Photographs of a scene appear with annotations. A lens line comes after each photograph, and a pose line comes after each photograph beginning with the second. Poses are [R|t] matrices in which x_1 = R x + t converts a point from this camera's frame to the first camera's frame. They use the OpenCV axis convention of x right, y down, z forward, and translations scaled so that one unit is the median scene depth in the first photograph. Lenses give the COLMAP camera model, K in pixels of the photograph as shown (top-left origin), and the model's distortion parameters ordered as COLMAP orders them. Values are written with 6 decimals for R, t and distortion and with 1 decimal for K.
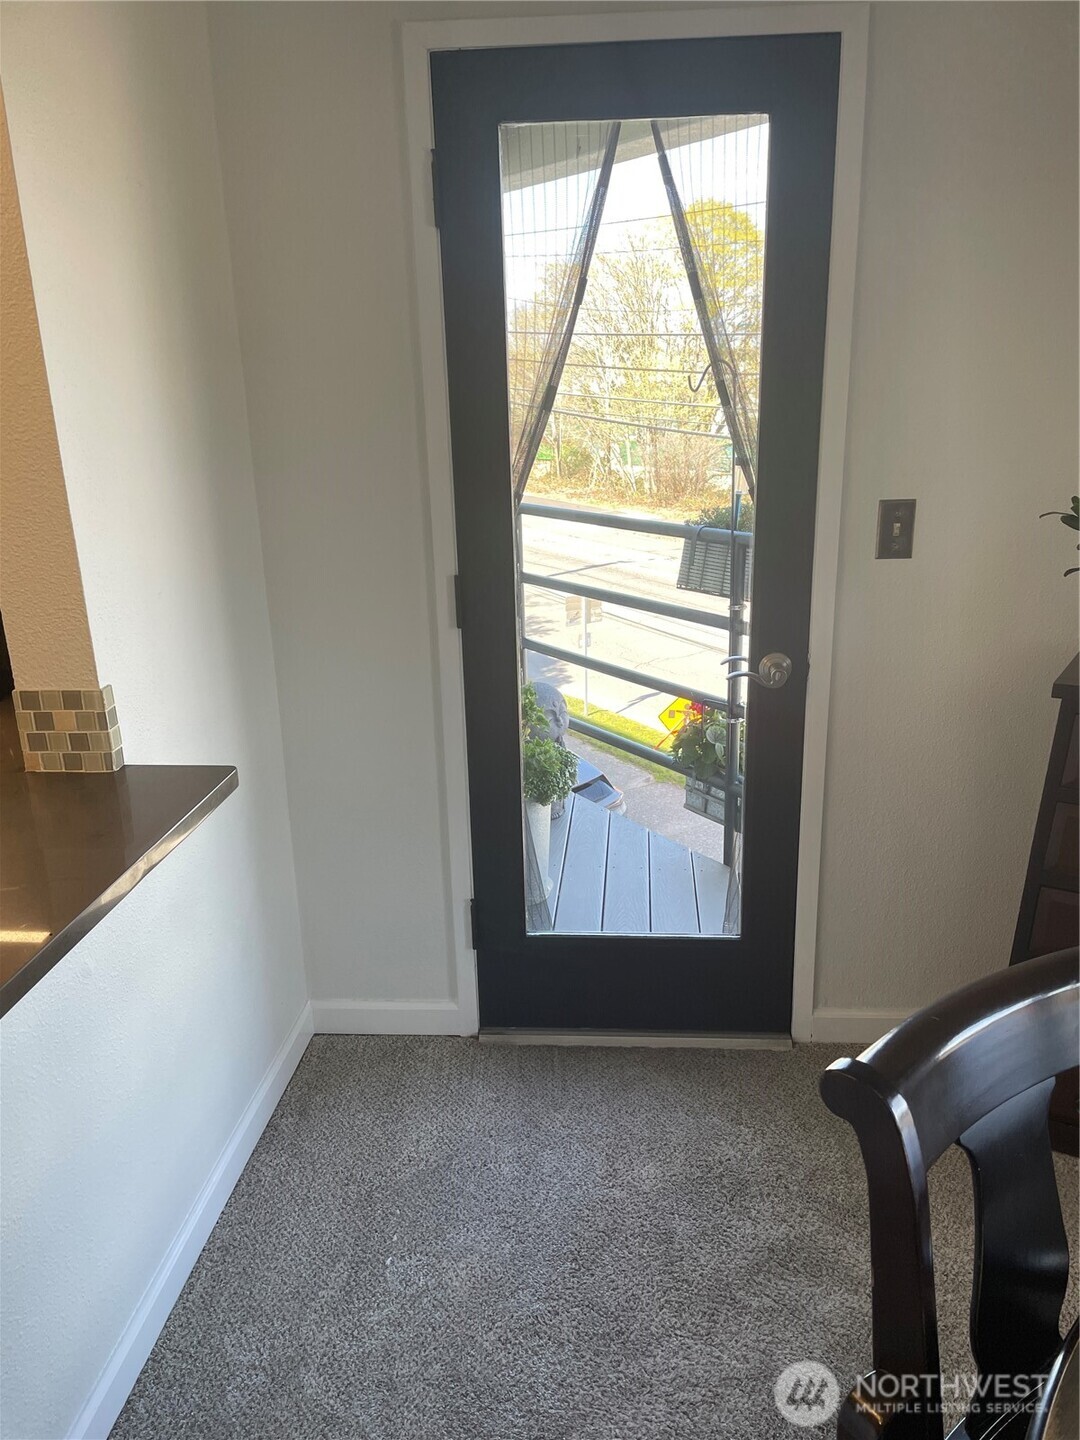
lens RADIAL K [[1093.5, 0, 536.4], [0, 1093.5, 727.5], [0, 0, 1]] dist [0.090327, -0.122464]
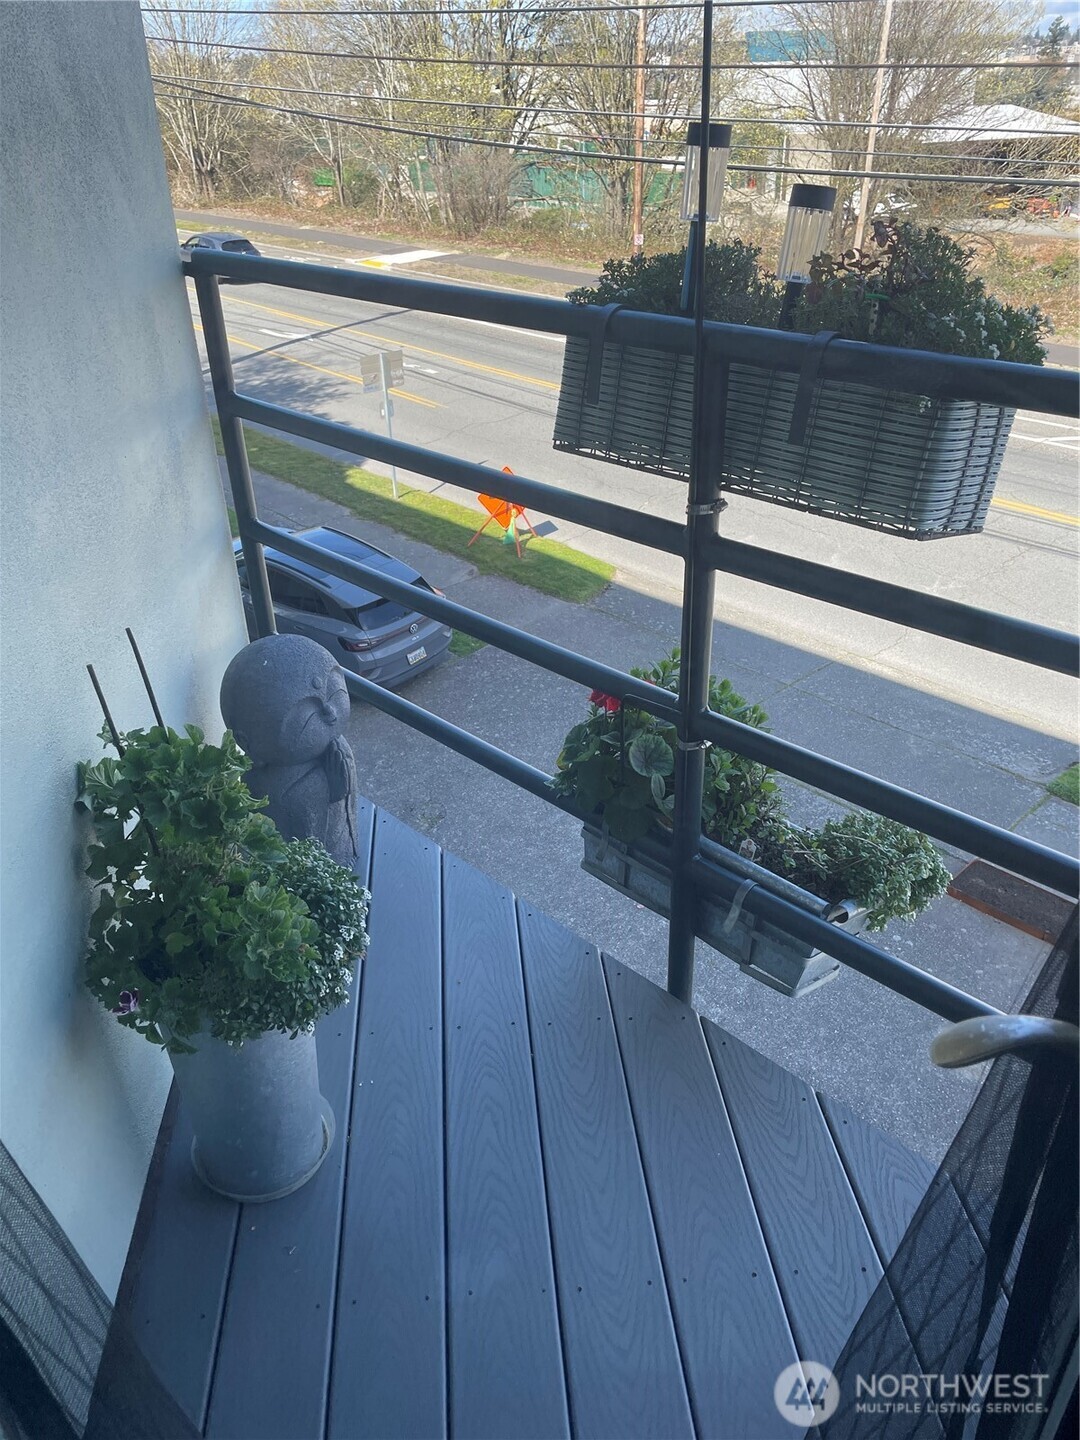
lens RADIAL K [[1093.5, 0, 536.4], [0, 1093.5, 727.5], [0, 0, 1]] dist [0.090327, -0.122464]
pose [[0.984563, -0.089998, 0.150123, 0.046367], [0.055718, 0.974218, 0.218621, -0.126062], [-0.165928, -0.206881, 0.964193, 0.592978]]
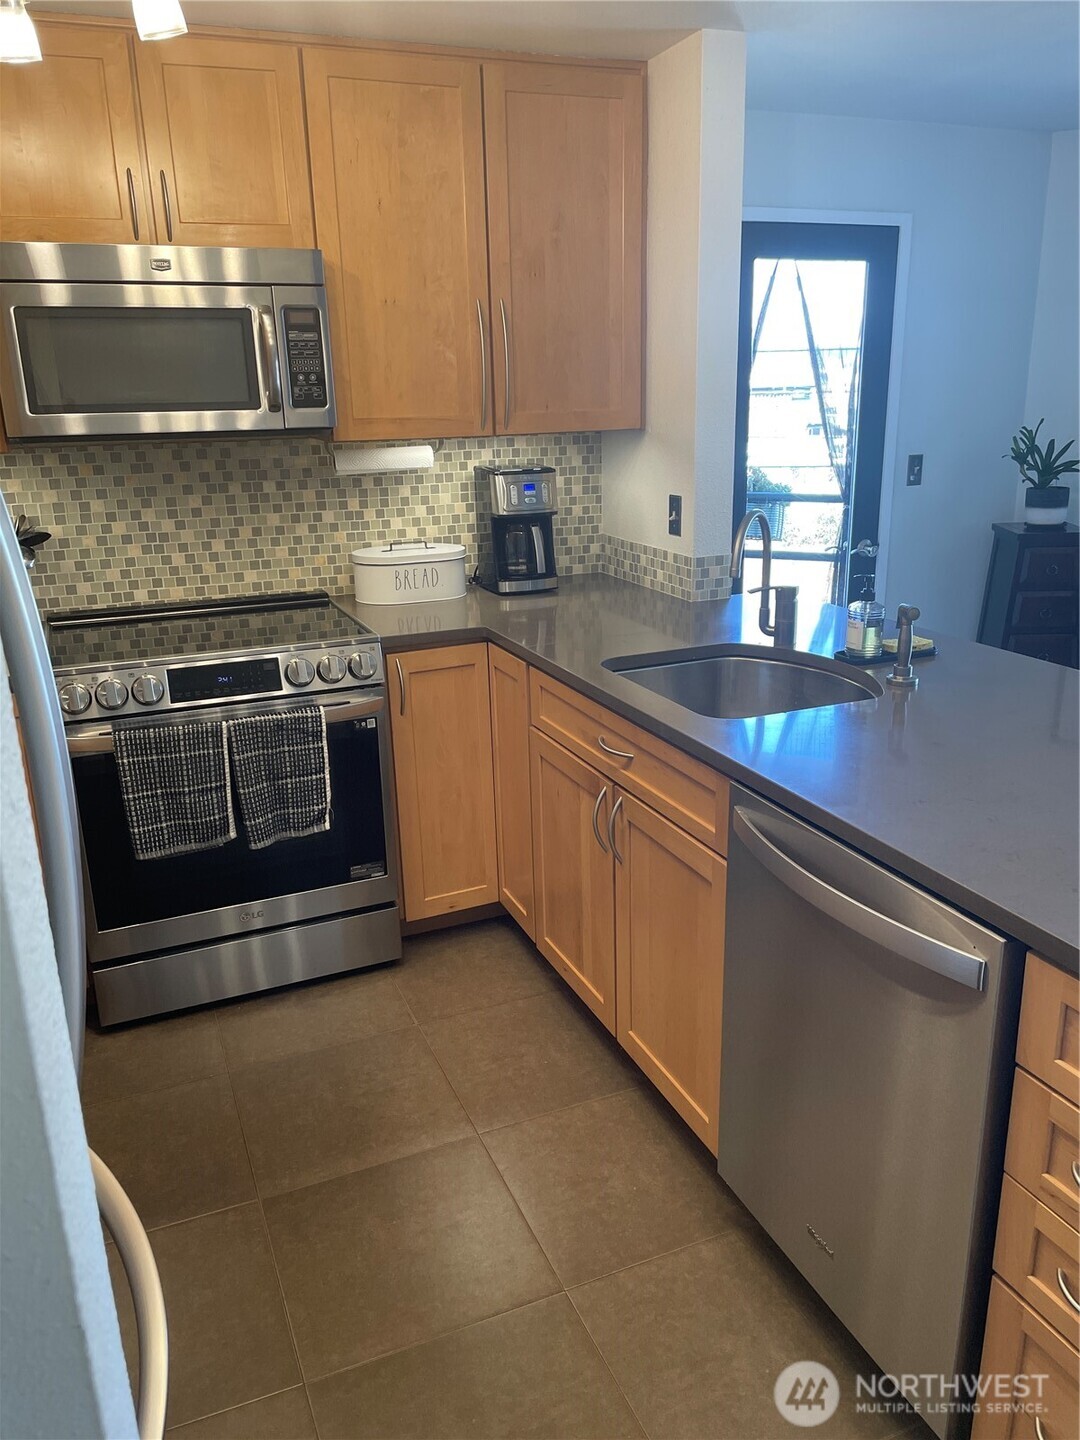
lens RADIAL K [[1093.5, 0, 536.4], [0, 1093.5, 727.5], [0, 0, 1]] dist [0.090327, -0.122464]
pose [[0.883283, -0.137170, 0.448325, -0.797042], [0.143023, 0.989497, 0.020966, 0.088625], [-0.446493, 0.045602, 0.893625, -0.286188]]
